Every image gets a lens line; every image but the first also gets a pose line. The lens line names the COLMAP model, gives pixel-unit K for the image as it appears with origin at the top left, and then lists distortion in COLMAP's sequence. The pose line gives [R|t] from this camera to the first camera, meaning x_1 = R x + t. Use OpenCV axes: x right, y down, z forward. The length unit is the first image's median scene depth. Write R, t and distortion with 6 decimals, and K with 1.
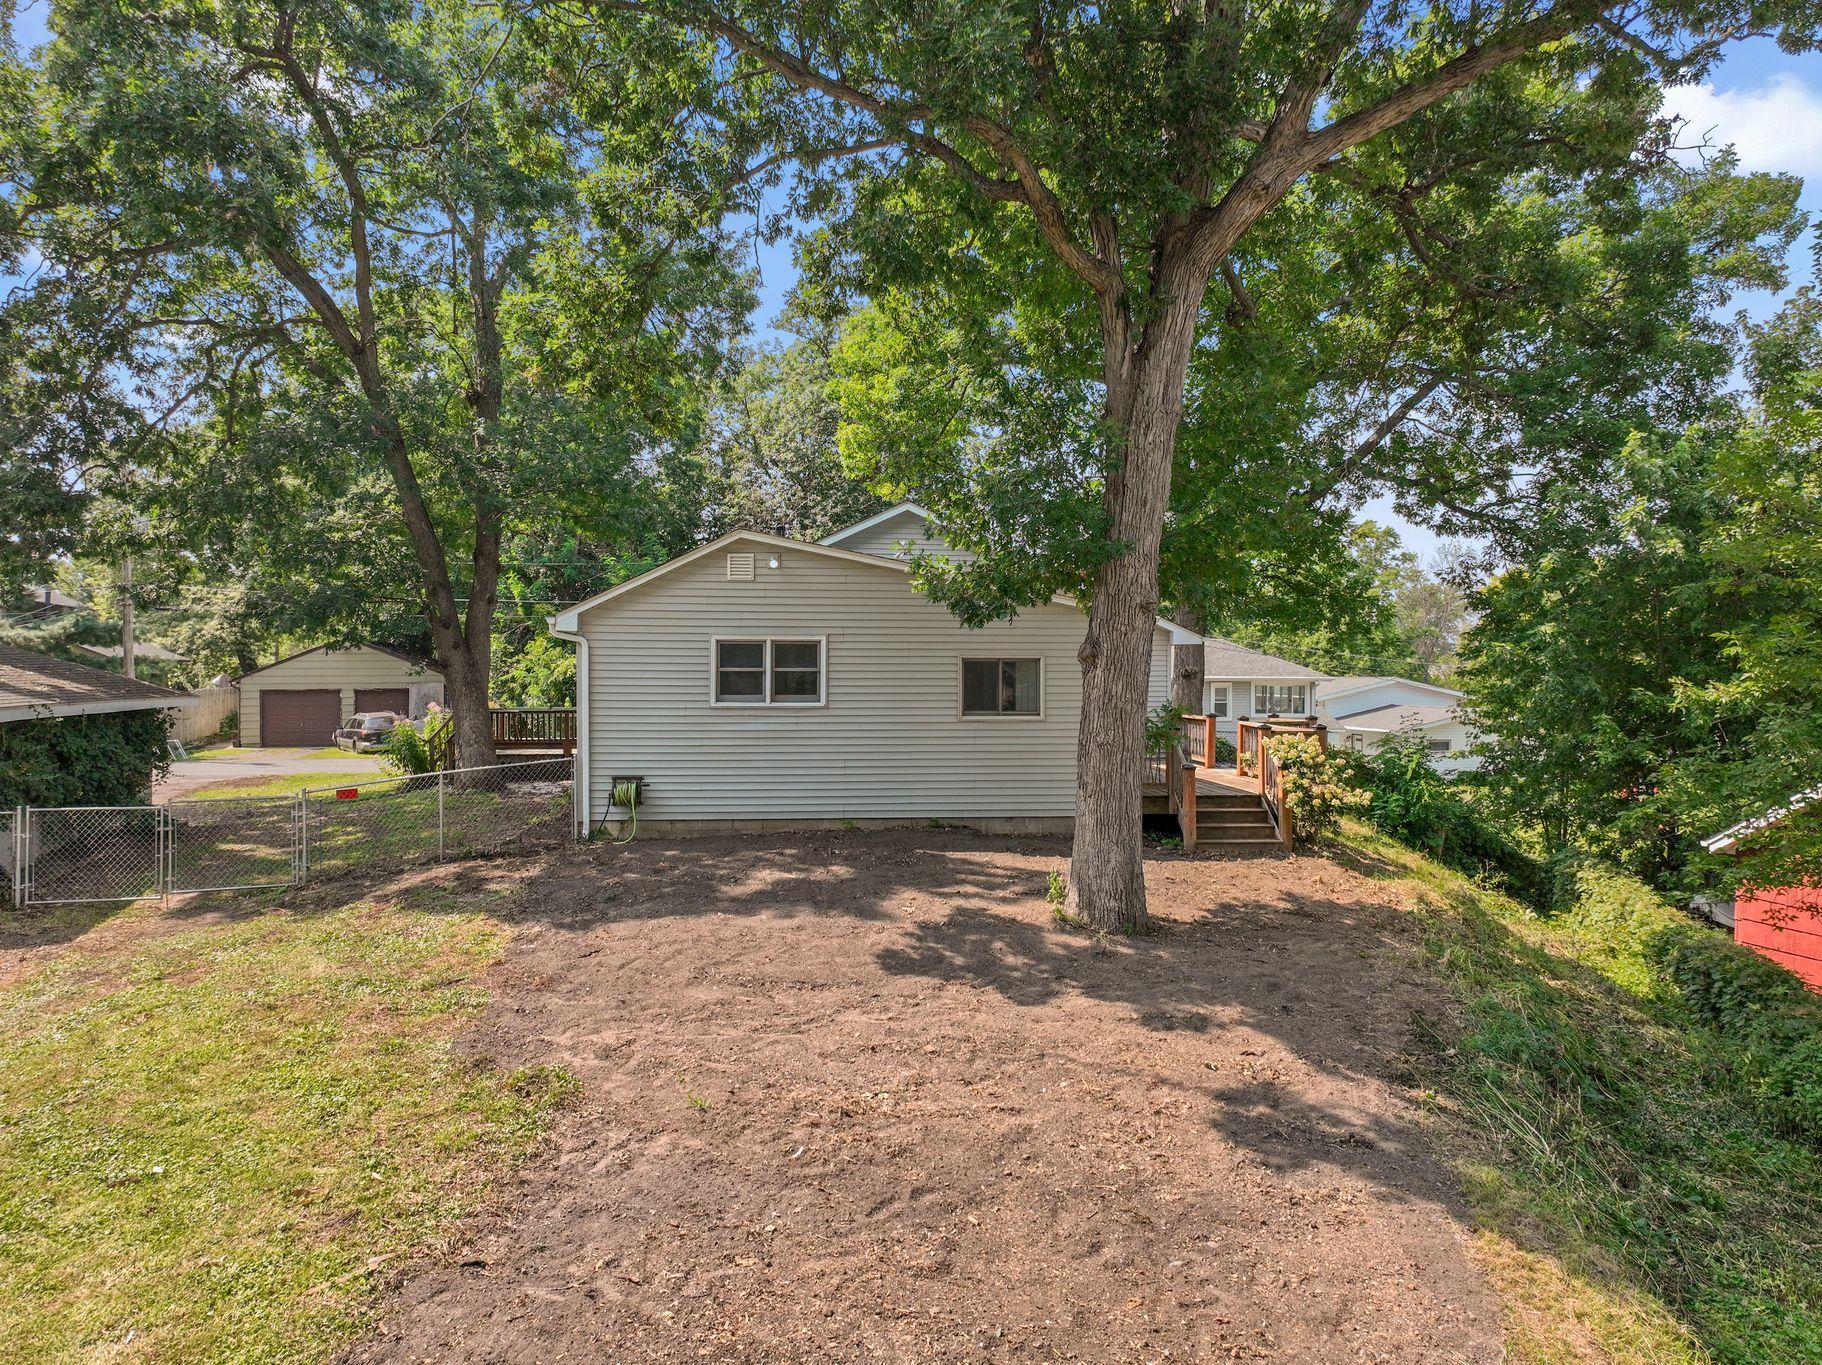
lens RADIAL K [[1289.0, 0, 944.2], [0, 1289.0, 684.1], [0, 0, 1]] dist [-0.002139, 0.006370]
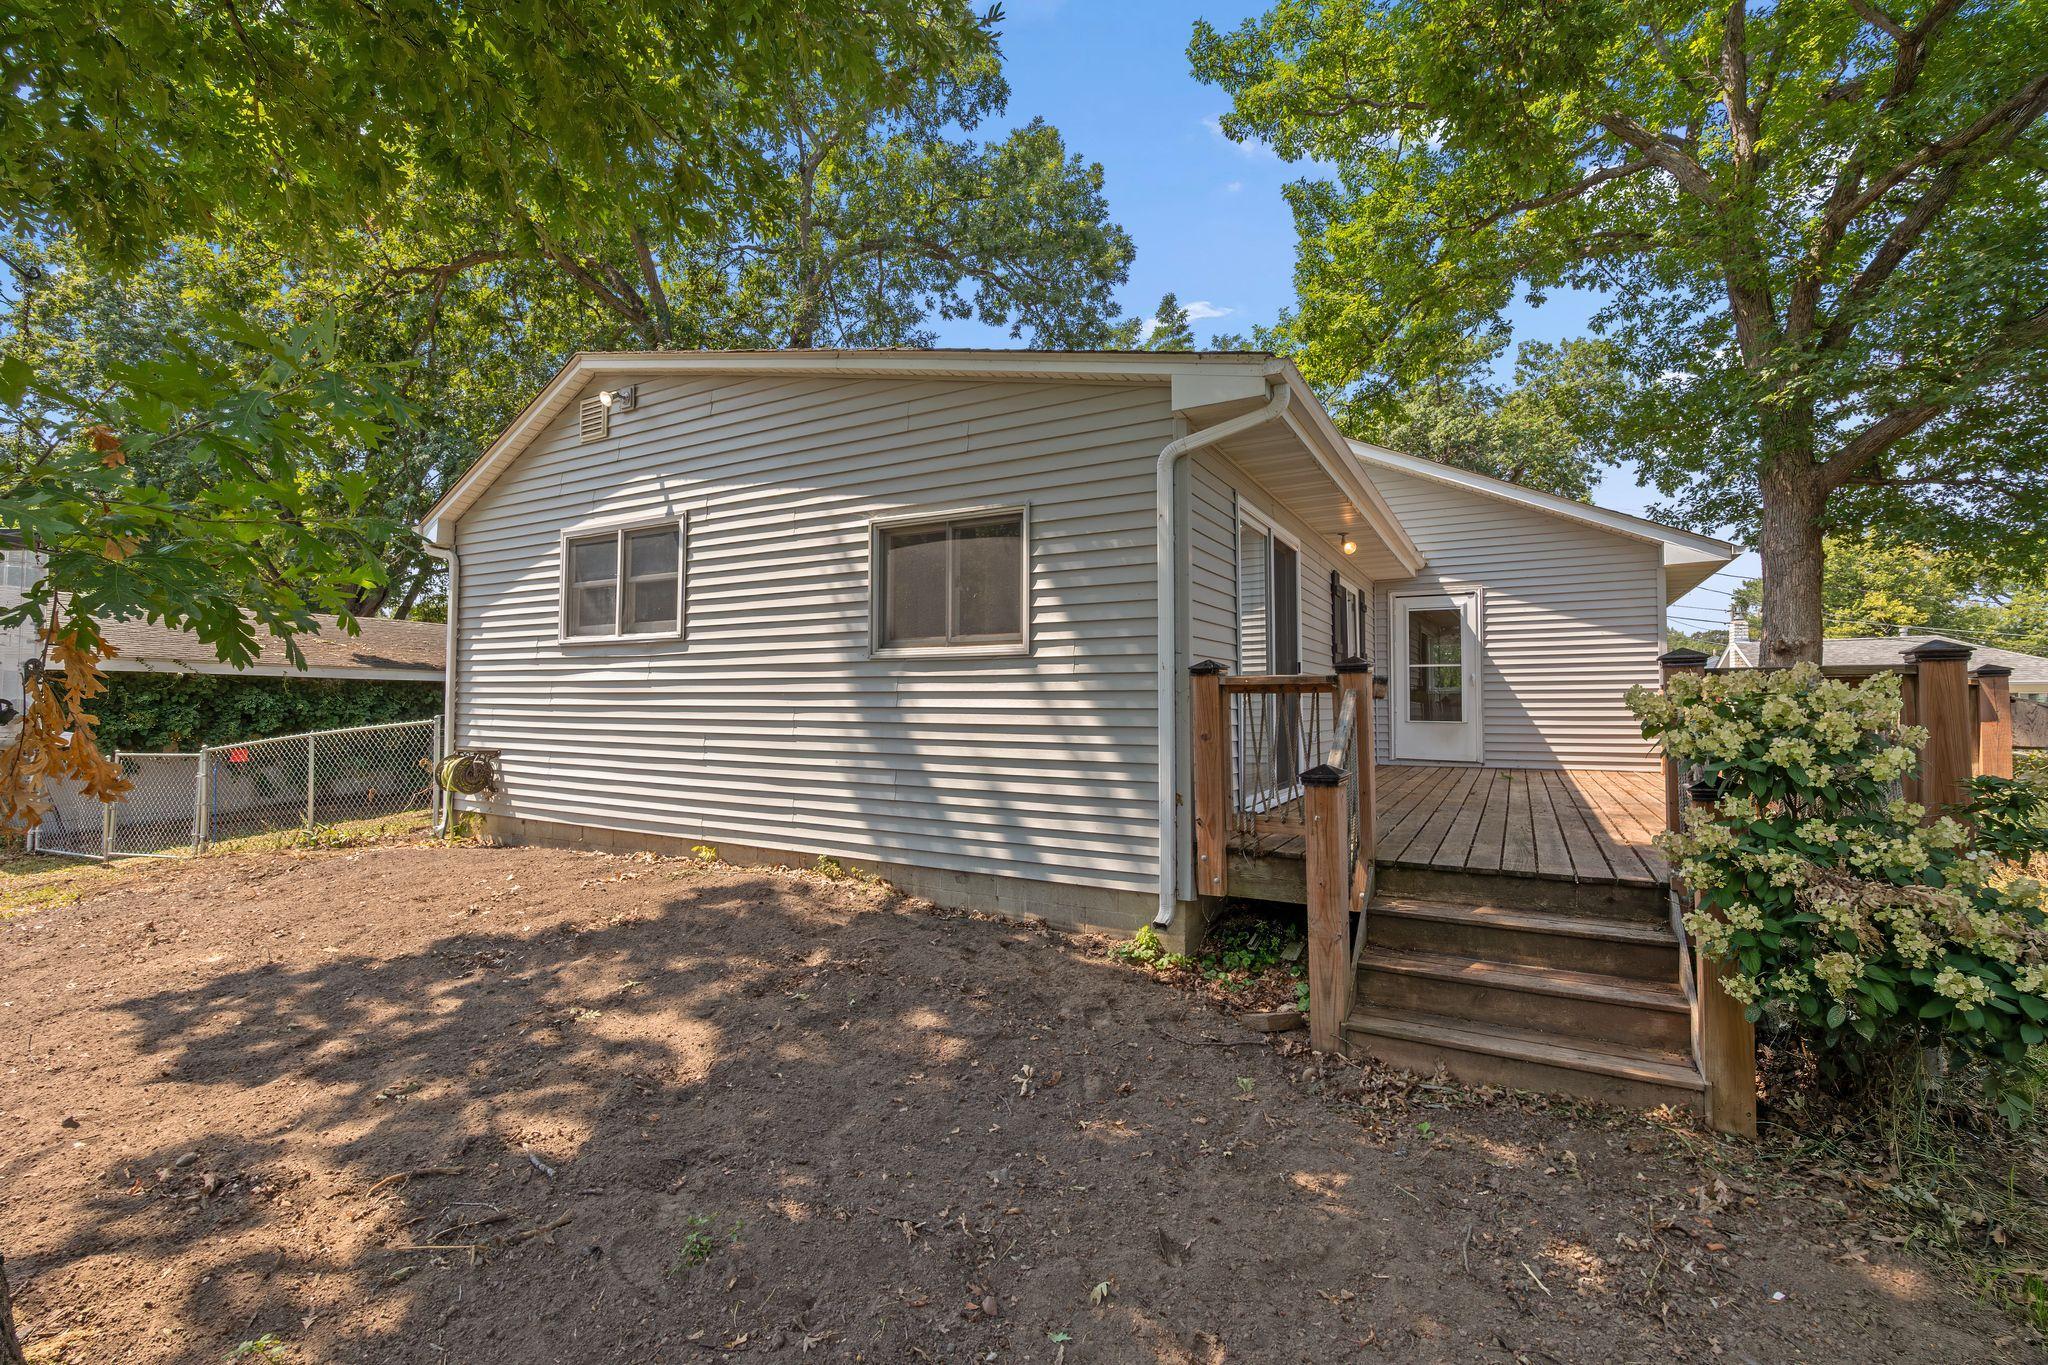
lens RADIAL K [[900.8, 0, 1025.8], [0, 900.8, 672.3], [0, 0, 1]] dist [-0.010098, -0.000459]
pose [[0.735694, -0.027051, -0.676773, 0.293324], [0.017872, 0.999630, -0.020528, 0.044664], [0.677078, 0.003007, 0.735905, 0.811207]]
